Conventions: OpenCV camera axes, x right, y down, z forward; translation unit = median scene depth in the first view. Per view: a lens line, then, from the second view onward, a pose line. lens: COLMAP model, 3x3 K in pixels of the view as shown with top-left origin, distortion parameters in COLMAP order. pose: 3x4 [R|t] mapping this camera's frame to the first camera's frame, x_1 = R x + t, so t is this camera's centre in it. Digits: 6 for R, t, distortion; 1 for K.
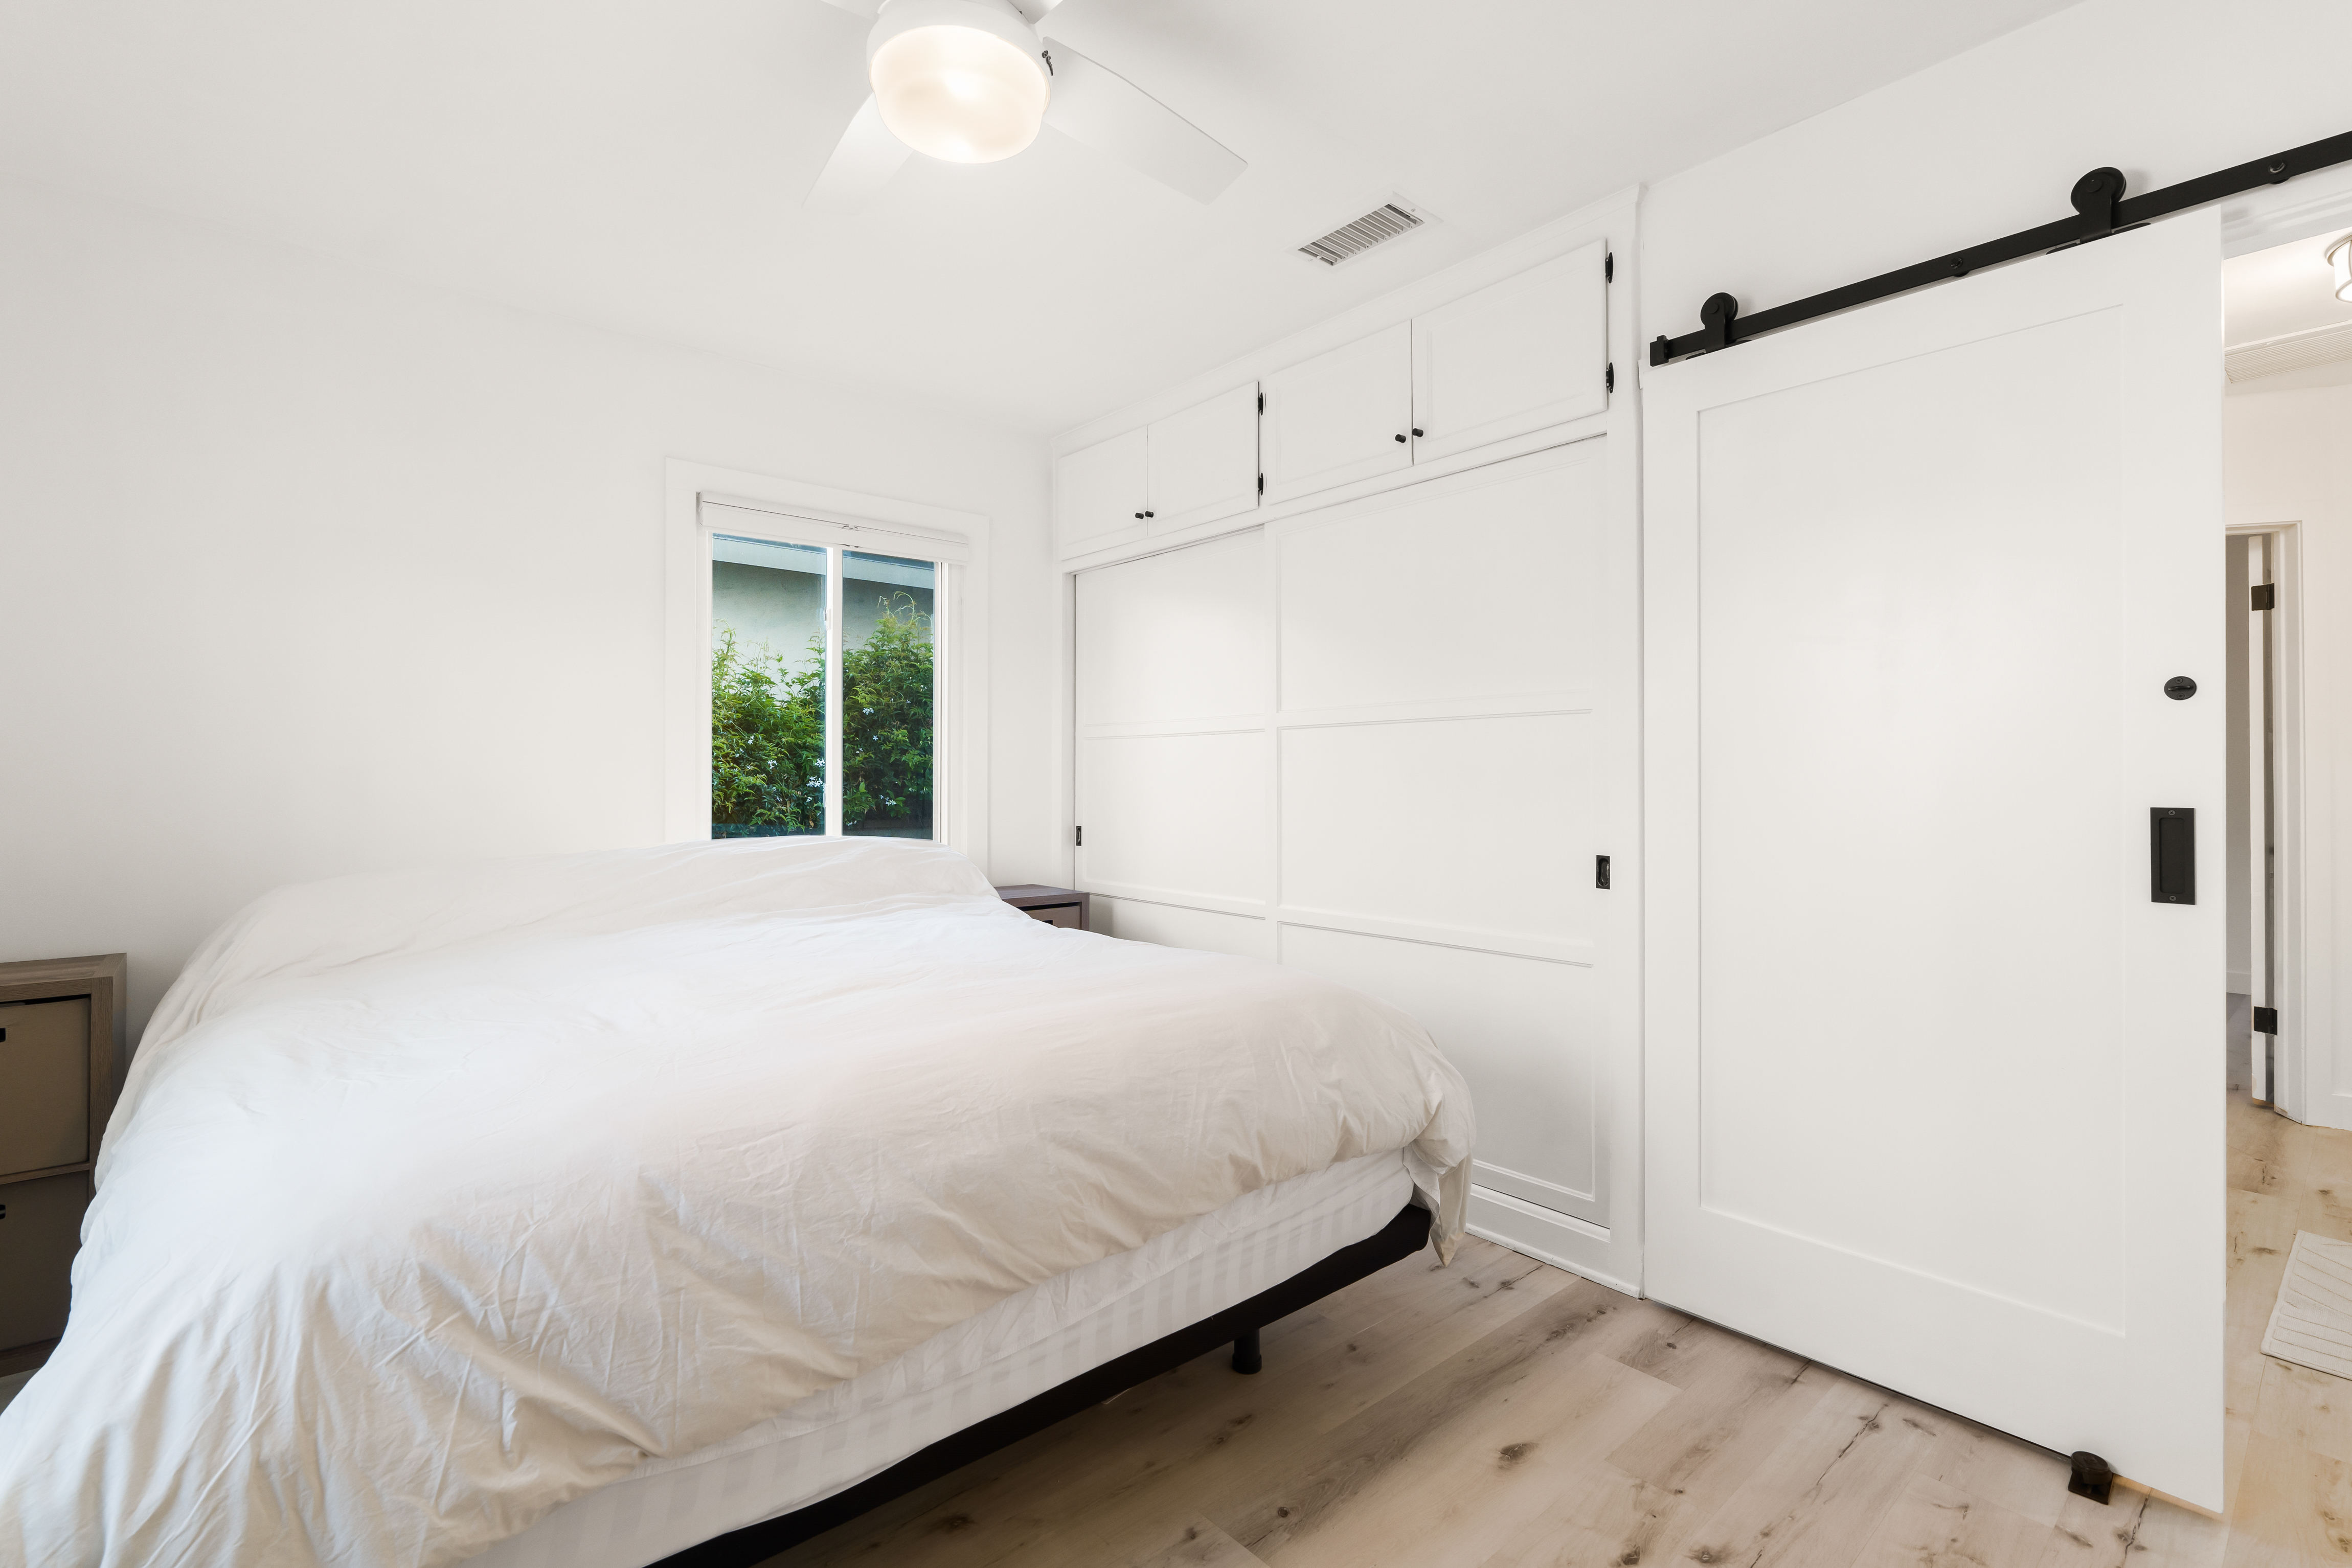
lens RADIAL K [[1069.6, 0, 1174.3], [0, 1069.6, 777.9], [0, 0, 1]] dist [-0.000008, 0.000327]
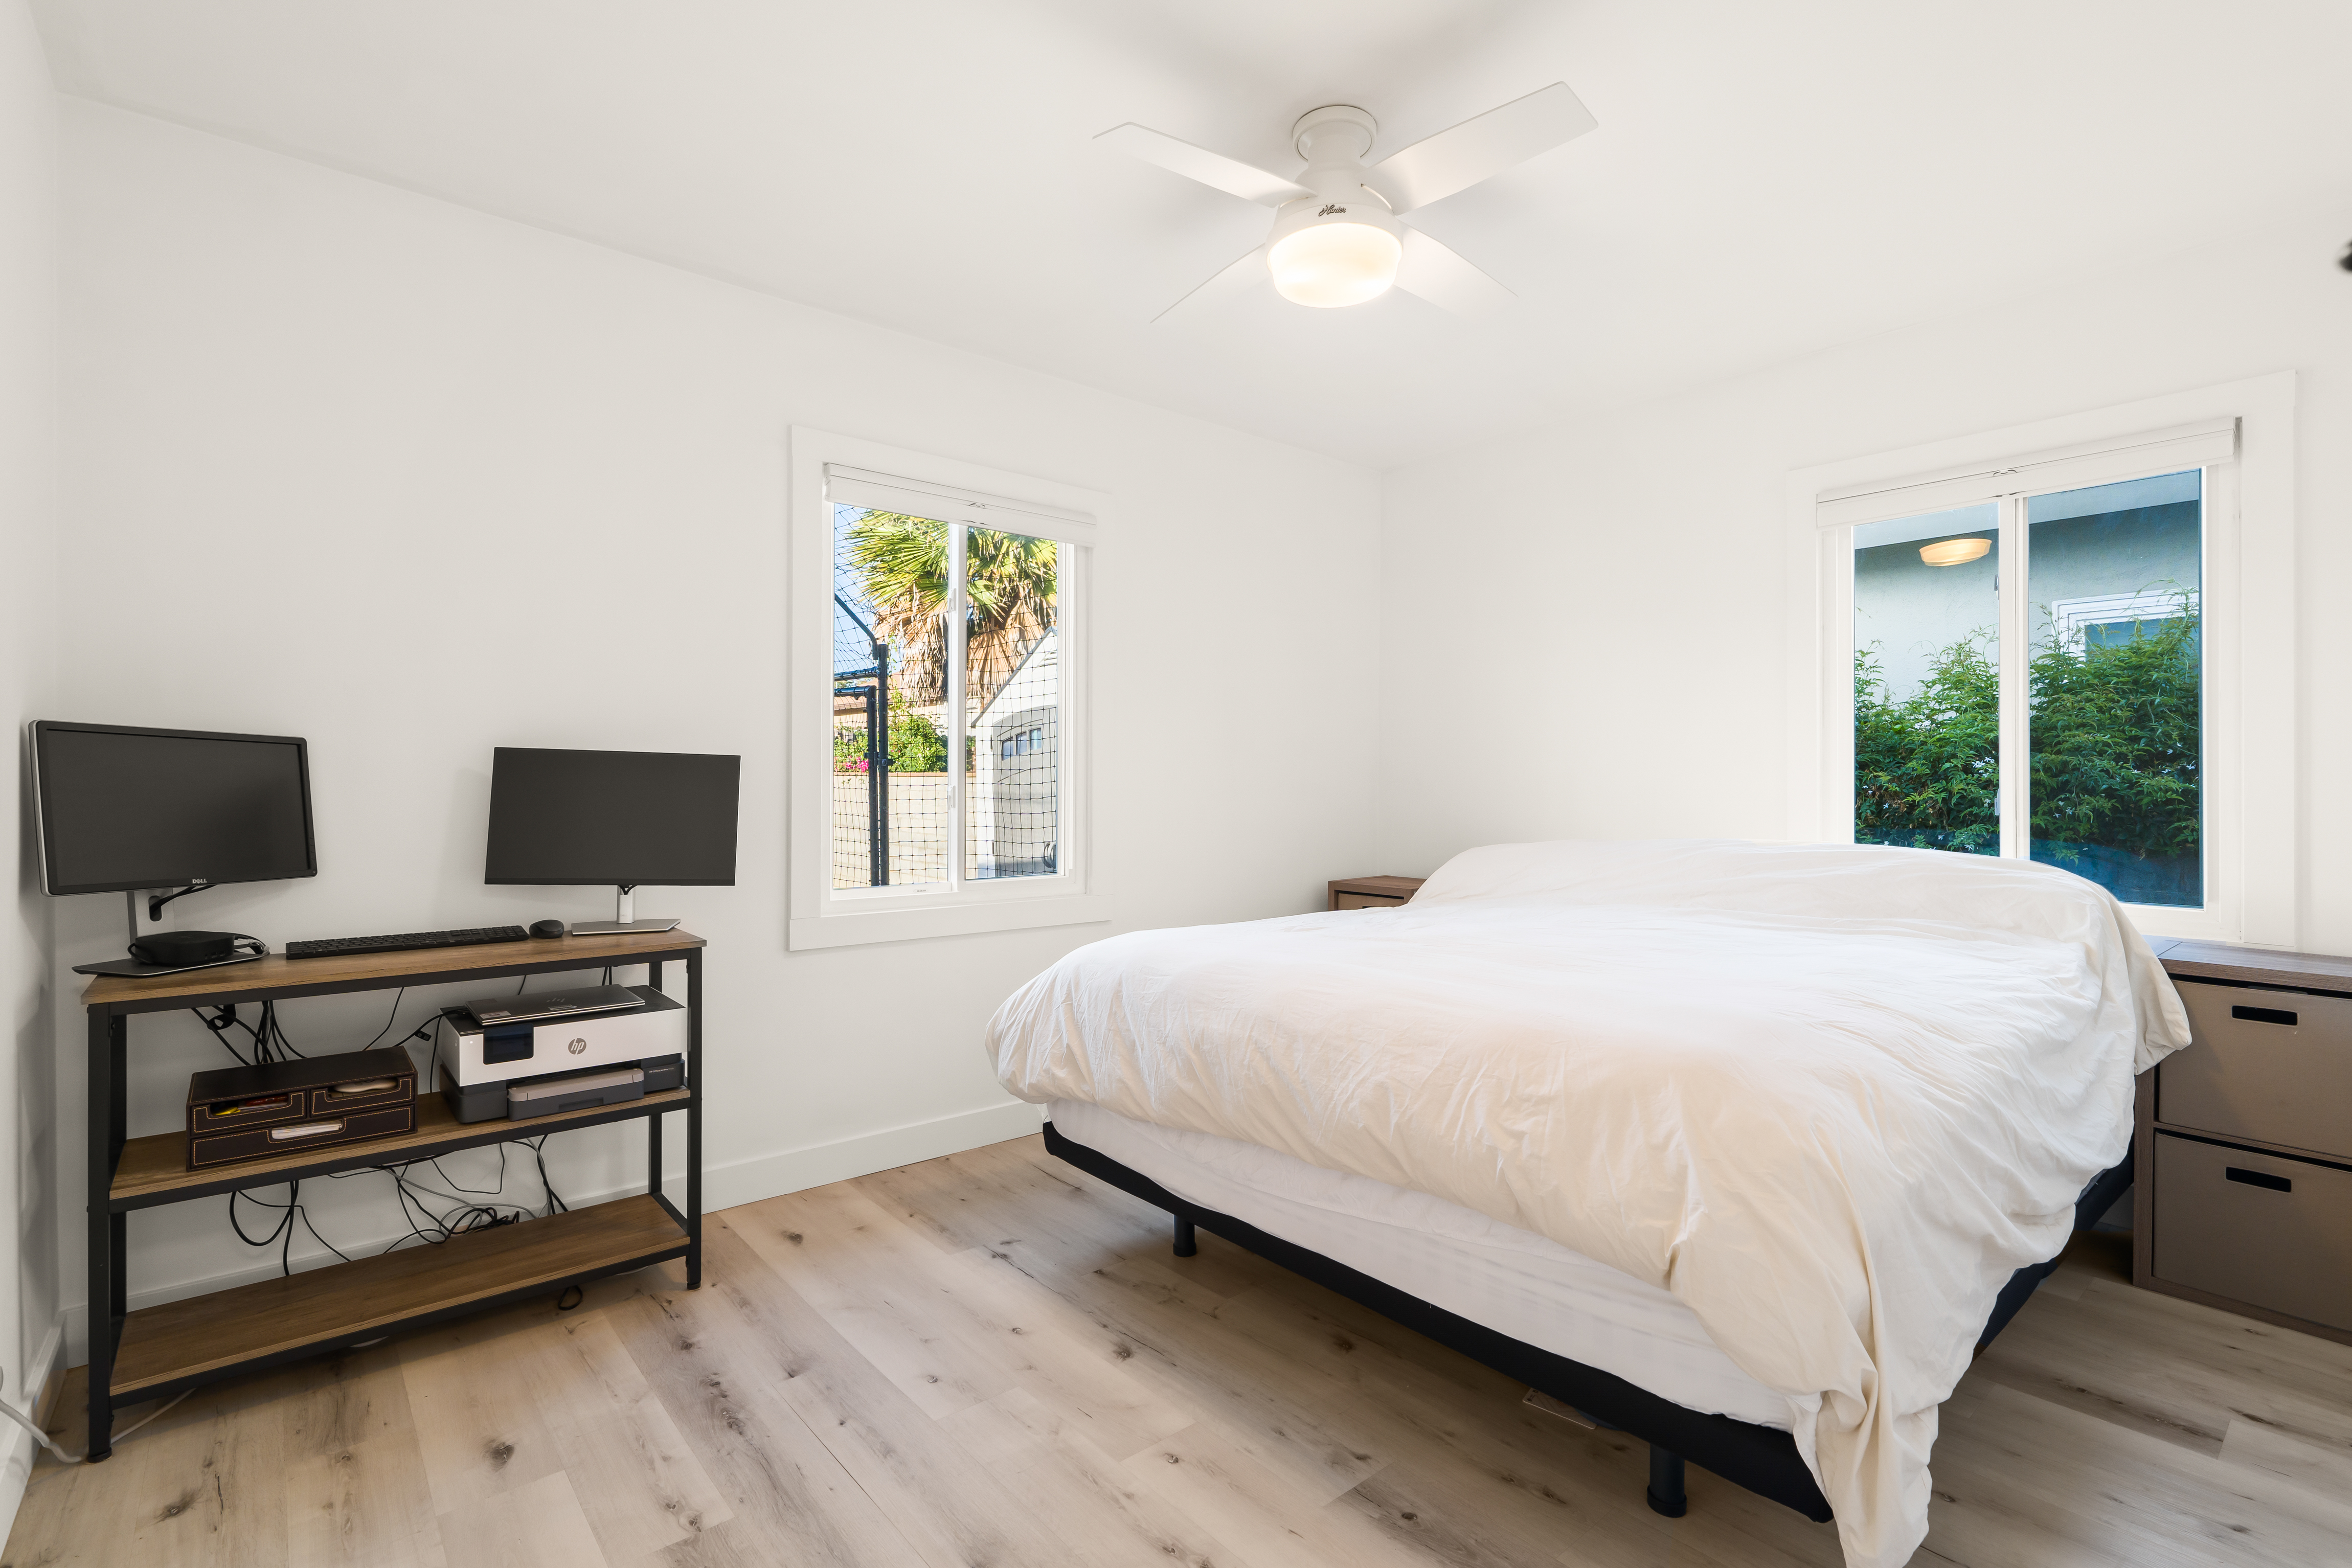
lens RADIAL K [[1069.6, 0, 1173.2], [0, 1069.6, 784.0], [0, 0, 1]] dist [-0.000008, 0.000327]
pose [[-0.009334, 0.002059, -0.999954, 1.015646], [0.000273, 0.999998, 0.002057, 0.001092], [0.999956, -0.000254, -0.009334, 0.728633]]
